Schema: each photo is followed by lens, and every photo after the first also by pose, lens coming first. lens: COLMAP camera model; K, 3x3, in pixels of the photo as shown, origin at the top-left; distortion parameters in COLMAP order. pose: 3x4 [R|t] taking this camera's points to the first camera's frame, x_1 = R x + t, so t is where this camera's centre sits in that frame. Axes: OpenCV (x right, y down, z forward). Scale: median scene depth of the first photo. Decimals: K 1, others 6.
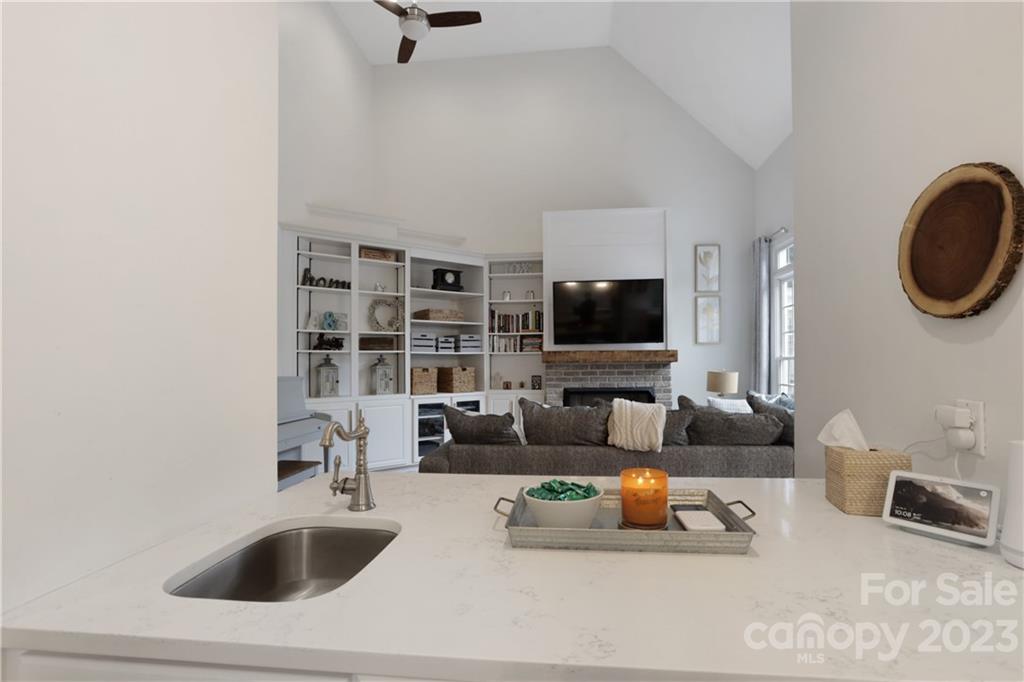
lens RADIAL K [[489.1, 0, 512.7], [0, 489.1, 357.3], [0, 0, 1]] dist [-0.002151, -0.000145]
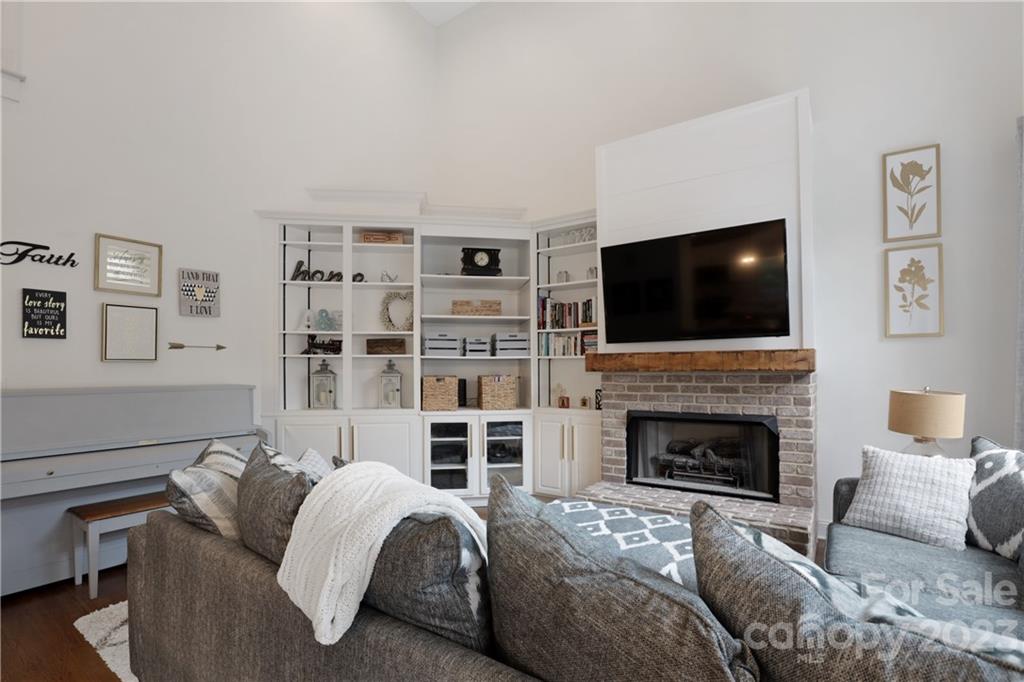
lens RADIAL K [[489.1, 0, 512.7], [0, 489.1, 357.3], [0, 0, 1]] dist [-0.002151, -0.000145]
pose [[0.884953, -0.005312, -0.465649, 0.279749], [0.000971, 0.999954, -0.009562, -0.001382], [0.465679, 0.008009, 0.884918, 0.359182]]
